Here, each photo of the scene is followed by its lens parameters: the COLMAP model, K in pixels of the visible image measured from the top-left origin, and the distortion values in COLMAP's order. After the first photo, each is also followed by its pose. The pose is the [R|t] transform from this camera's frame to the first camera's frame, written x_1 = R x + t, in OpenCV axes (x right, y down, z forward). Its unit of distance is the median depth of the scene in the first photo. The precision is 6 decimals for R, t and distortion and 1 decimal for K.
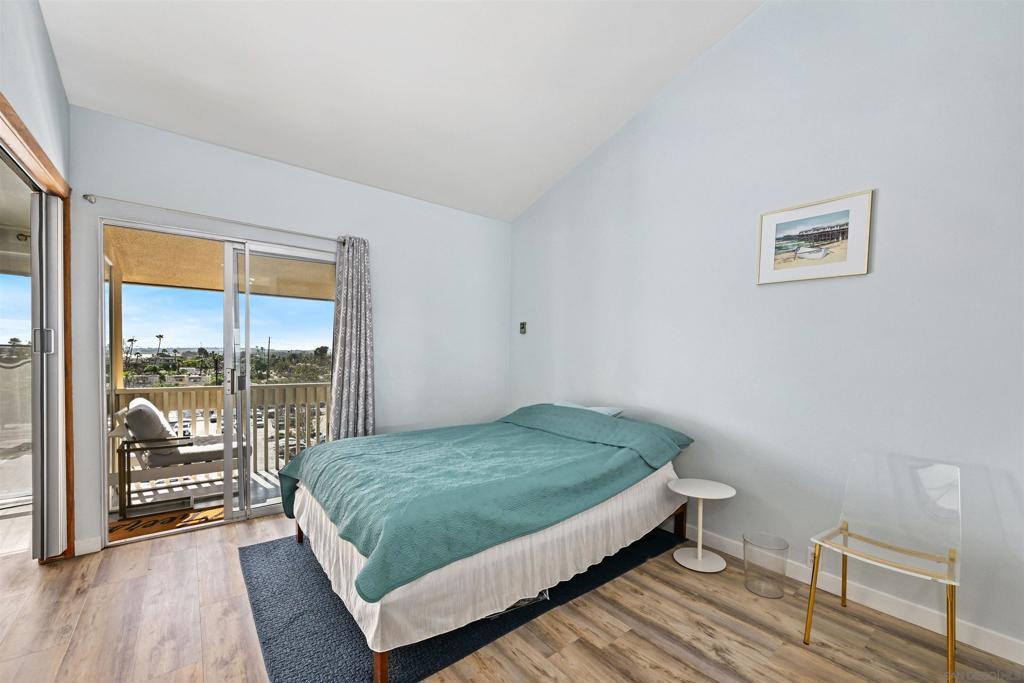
lens RADIAL K [[400.2, 0, 509.0], [0, 400.2, 352.3], [0, 0, 1]] dist [-0.001411, 0.000068]
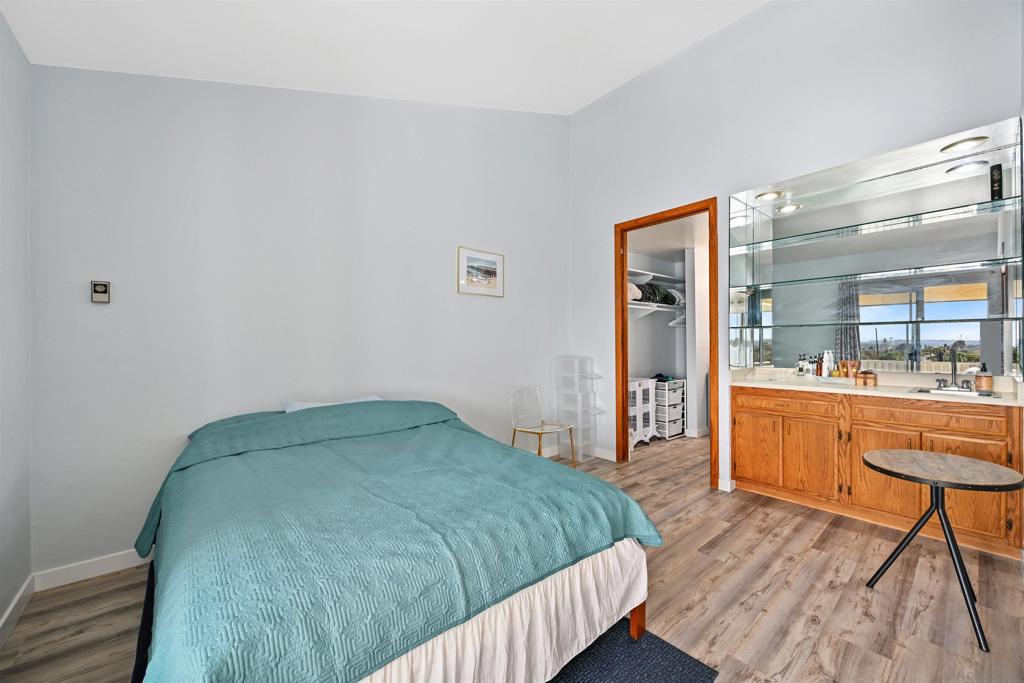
lens RADIAL K [[400.2, 0, 509.8], [0, 400.2, 338.4], [0, 0, 1]] dist [-0.001411, 0.000068]
pose [[-0.037232, -0.002659, 0.999303, -0.933888], [0.003096, 0.999991, 0.002776, -0.001269], [-0.999302, 0.003197, -0.037224, 0.909979]]
